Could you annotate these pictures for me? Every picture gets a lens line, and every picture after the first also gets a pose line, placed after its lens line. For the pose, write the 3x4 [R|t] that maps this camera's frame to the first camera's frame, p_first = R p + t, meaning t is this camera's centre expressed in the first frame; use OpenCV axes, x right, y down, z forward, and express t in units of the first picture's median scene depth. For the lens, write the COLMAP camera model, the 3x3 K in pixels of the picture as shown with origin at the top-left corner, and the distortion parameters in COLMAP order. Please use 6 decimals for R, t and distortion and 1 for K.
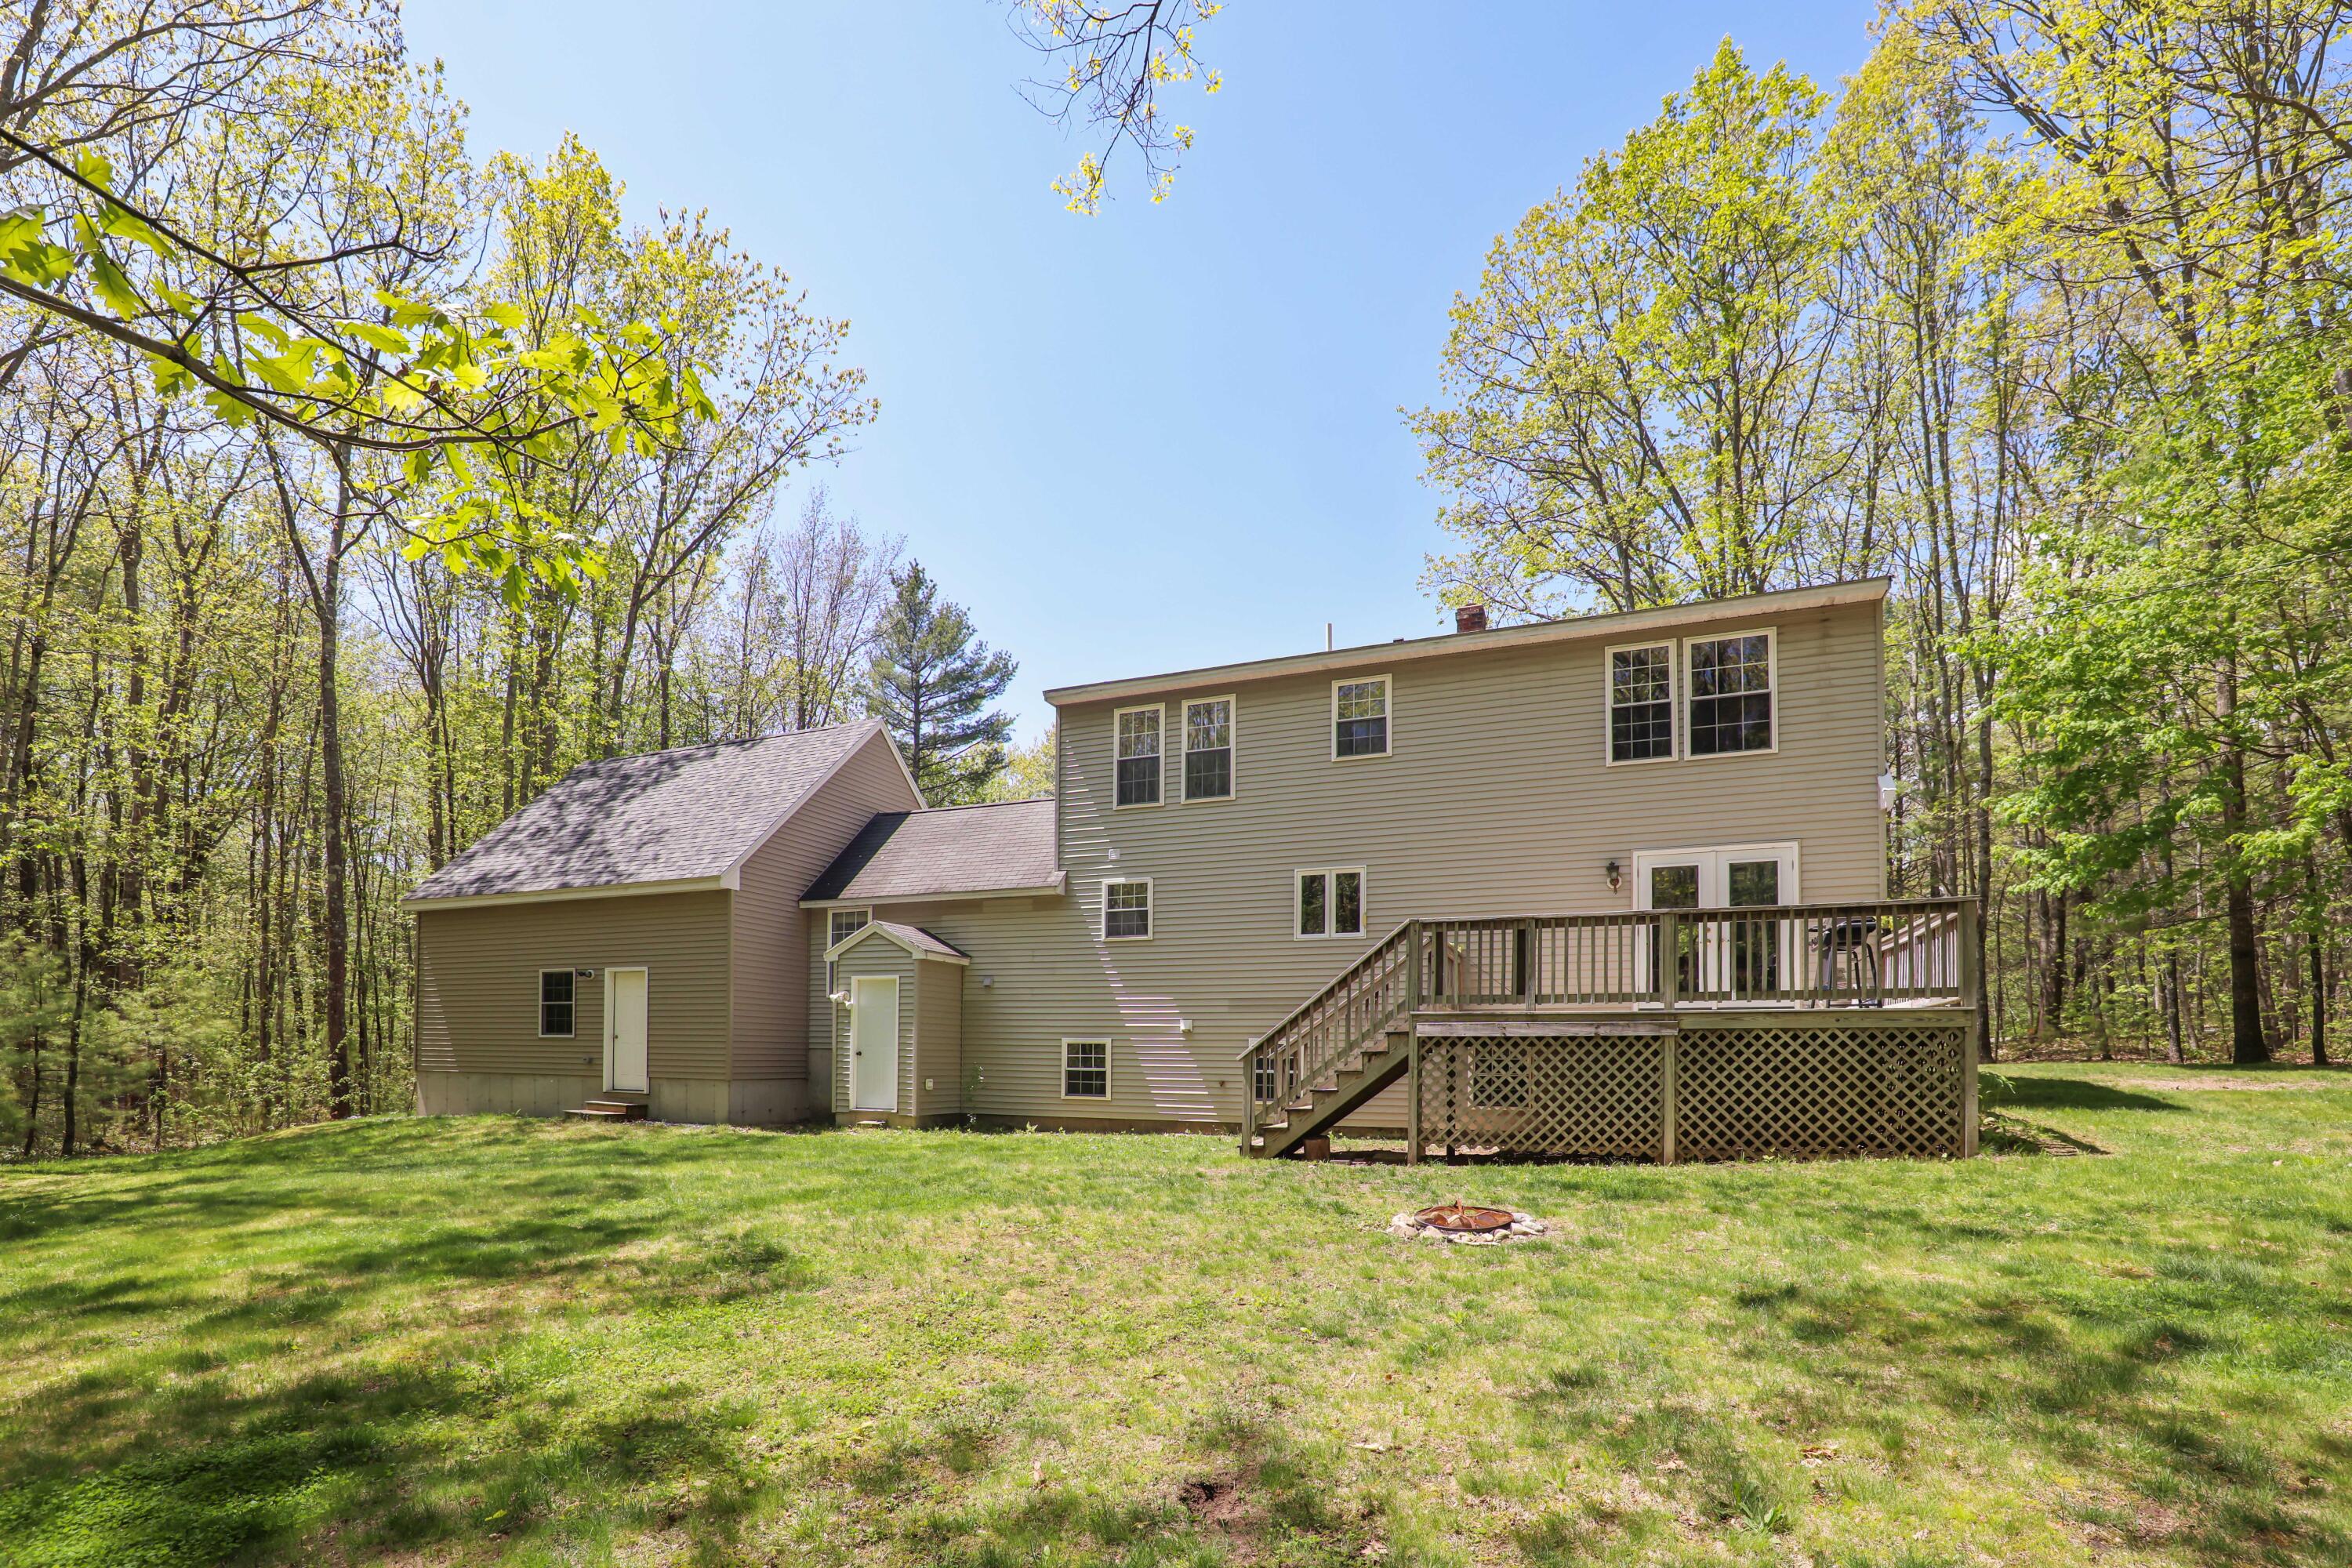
lens RADIAL K [[1036.2, 0, 1176.0], [0, 1036.2, 784.0], [0, 0, 1]] dist [-0.001007, -0.000072]
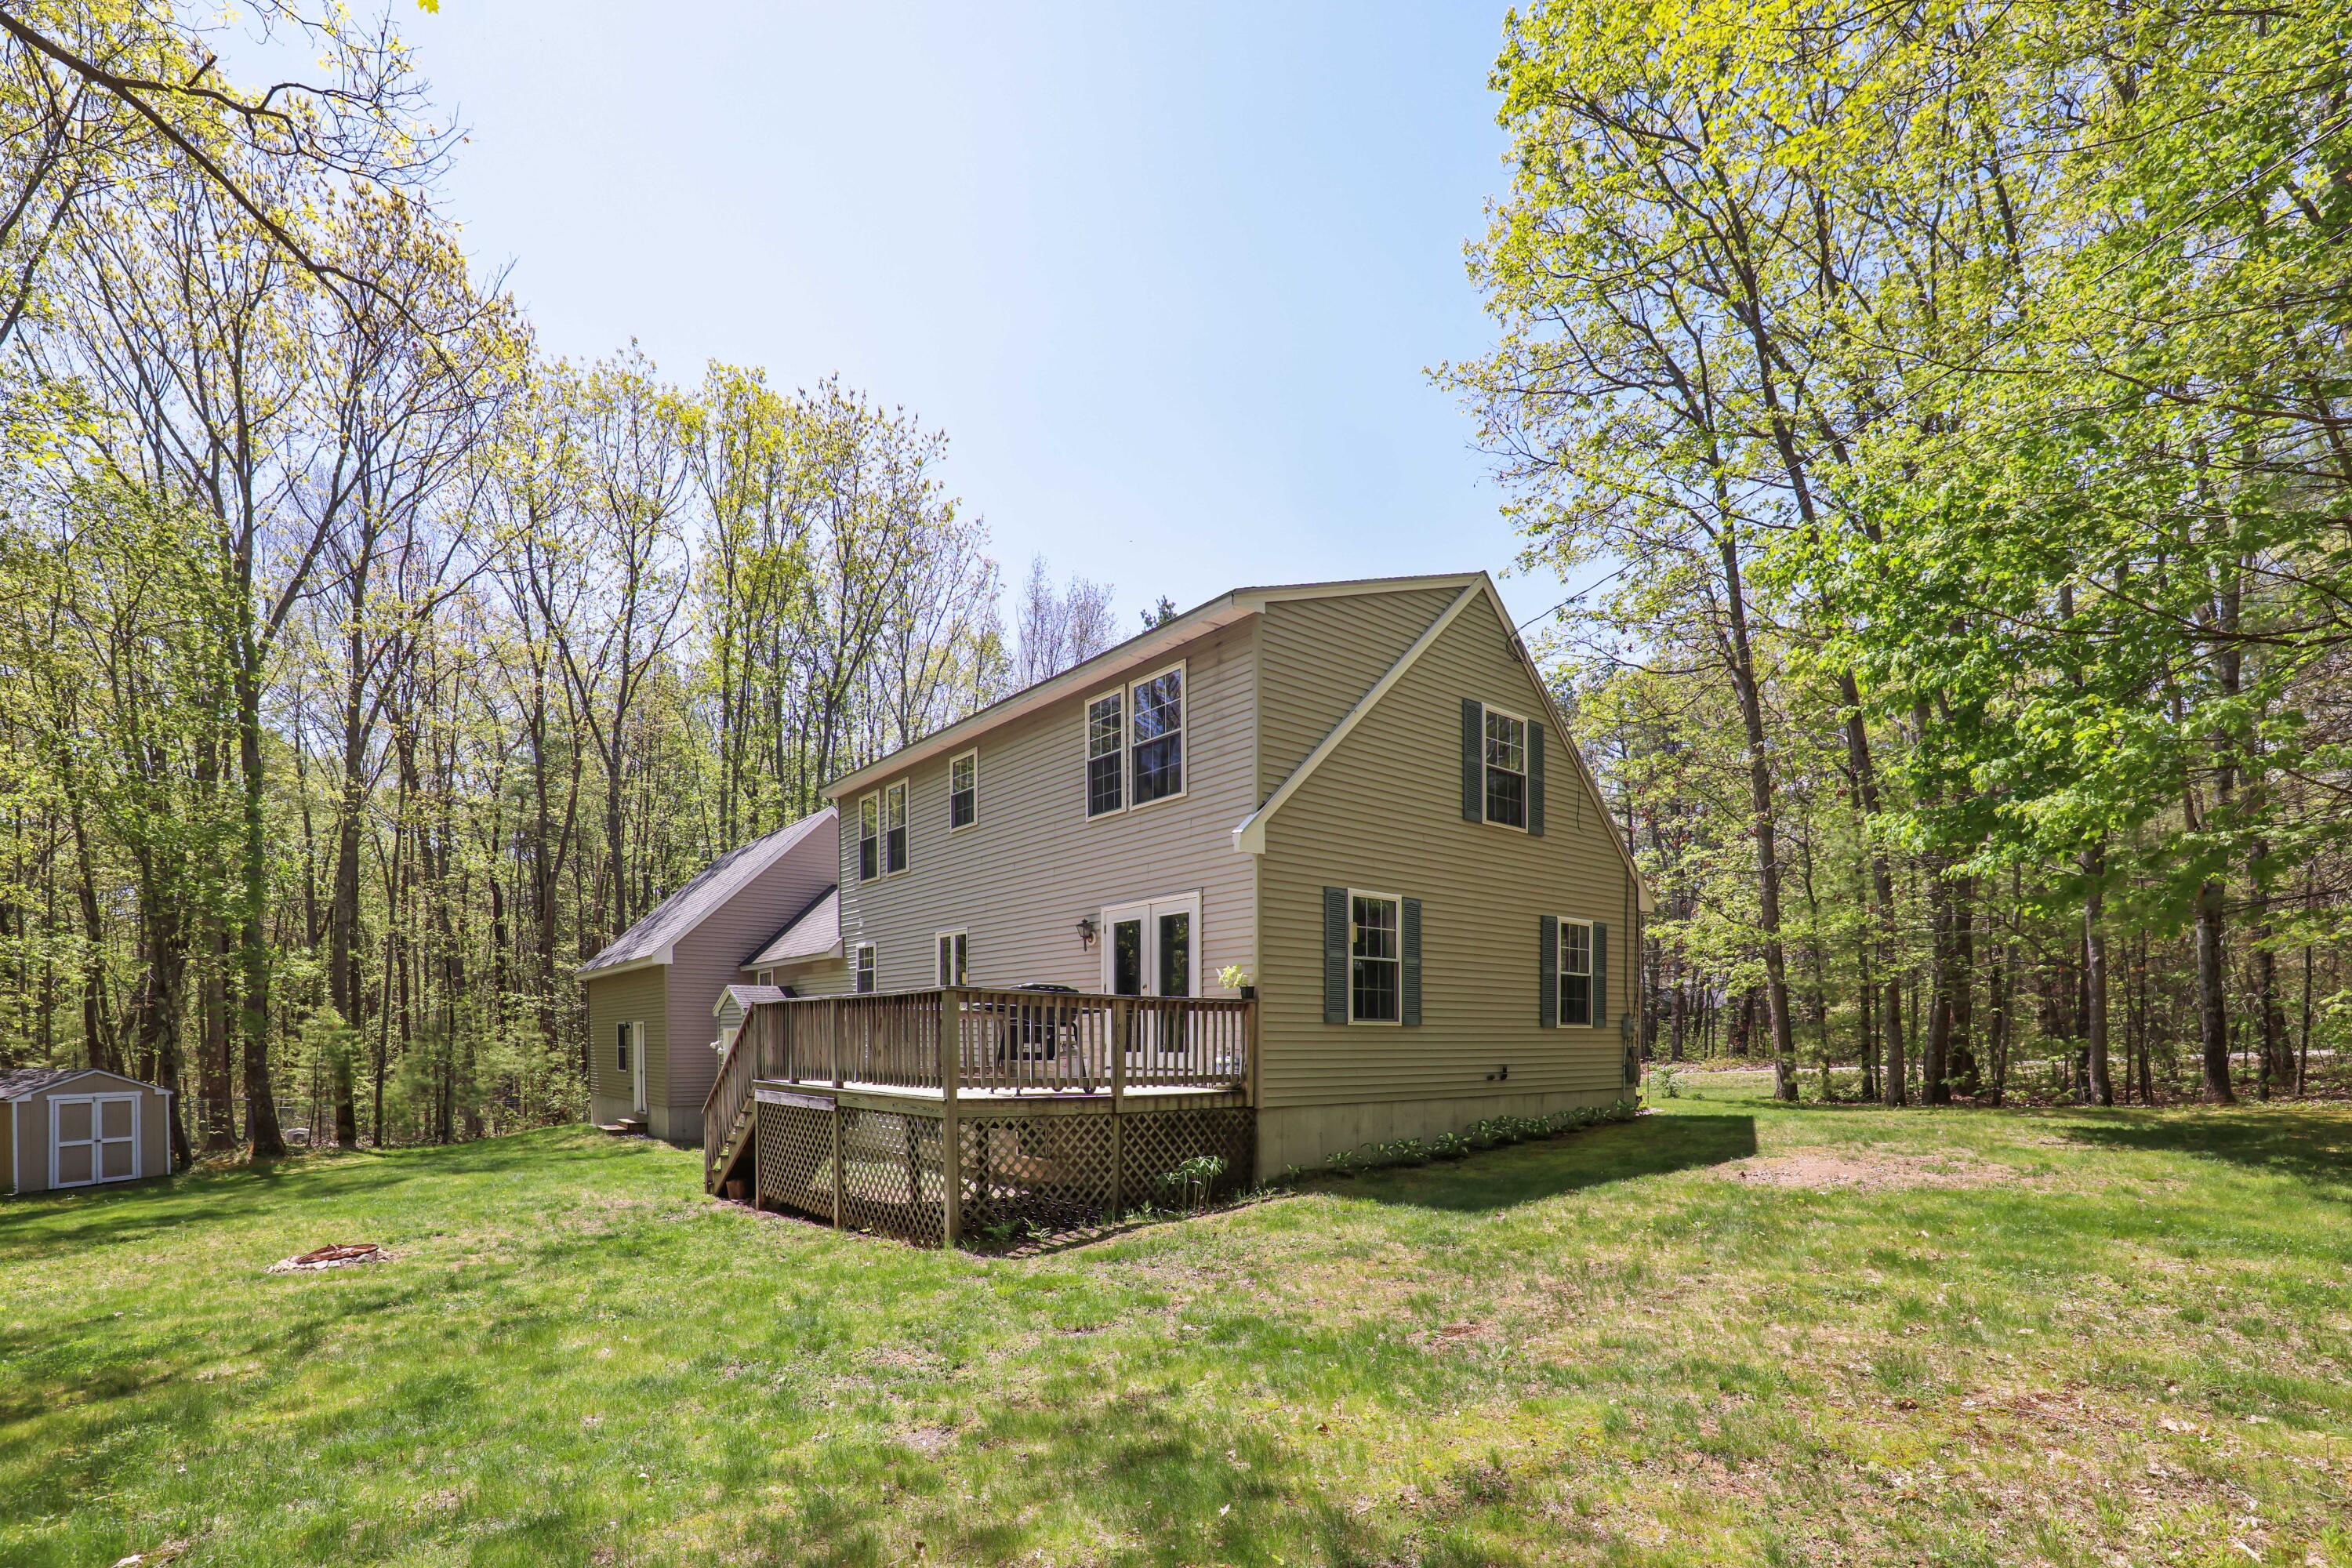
lens RADIAL K [[1036.2, 0, 1176.0], [0, 1036.2, 784.0], [0, 0, 1]] dist [-0.001007, -0.000072]
pose [[0.870758, -0.137294, -0.472155, 0.973765], [0.166890, 0.985749, 0.021145, -0.060797], [0.462523, -0.097210, 0.881262, 0.155801]]
